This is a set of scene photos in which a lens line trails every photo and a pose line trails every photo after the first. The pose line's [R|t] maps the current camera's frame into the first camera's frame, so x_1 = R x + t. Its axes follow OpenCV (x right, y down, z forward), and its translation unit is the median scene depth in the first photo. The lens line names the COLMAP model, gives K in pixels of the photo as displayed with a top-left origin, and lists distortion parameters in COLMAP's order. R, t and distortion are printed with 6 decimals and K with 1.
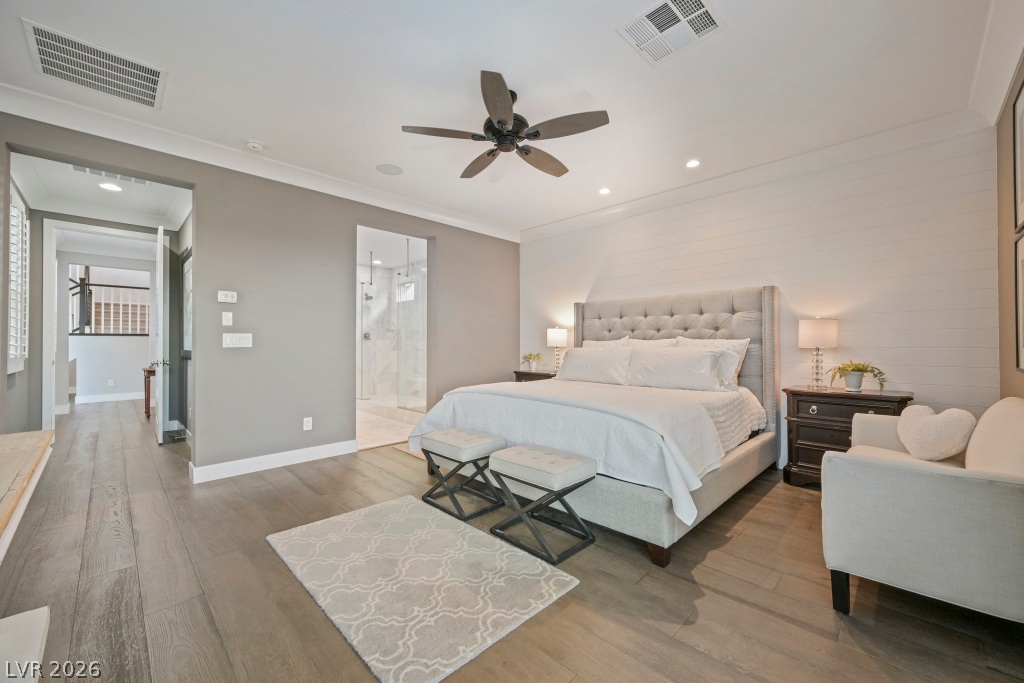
lens RADIAL K [[400.4, 0, 525.7], [0, 400.4, 342.7], [0, 0, 1]] dist [-0.001505, 0.001582]
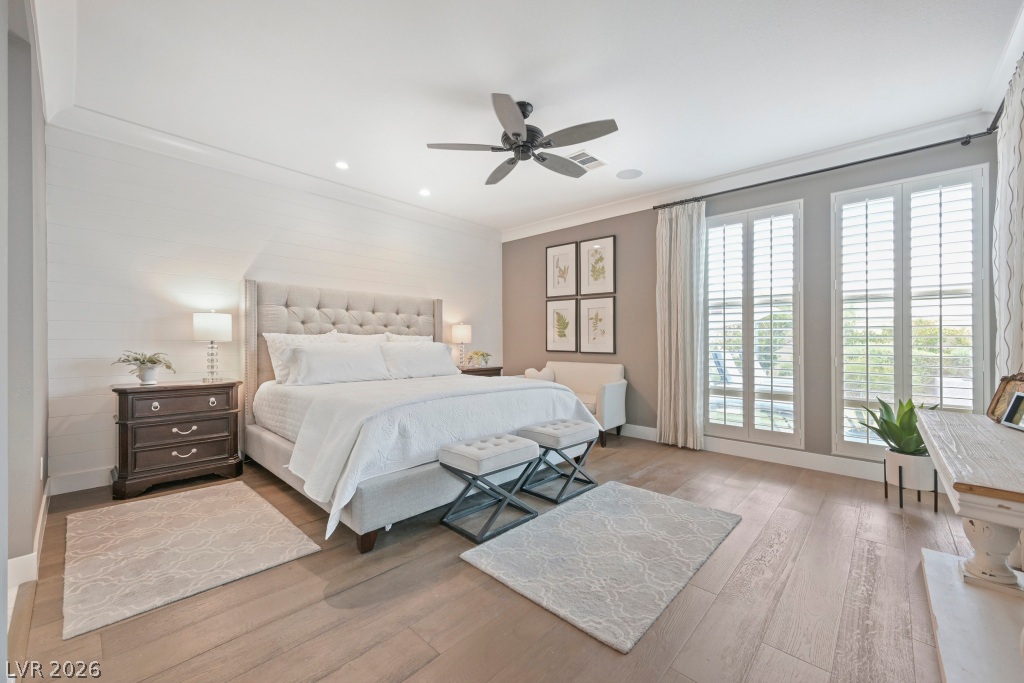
lens RADIAL K [[400.4, 0, 491.1], [0, 400.4, 340.6], [0, 0, 1]] dist [-0.001505, 0.001582]
pose [[0.019138, 0.001701, 0.999815, -0.795659], [-0.015280, 0.999882, -0.001409, 0.004397], [-0.999700, -0.015251, 0.019162, 0.752254]]
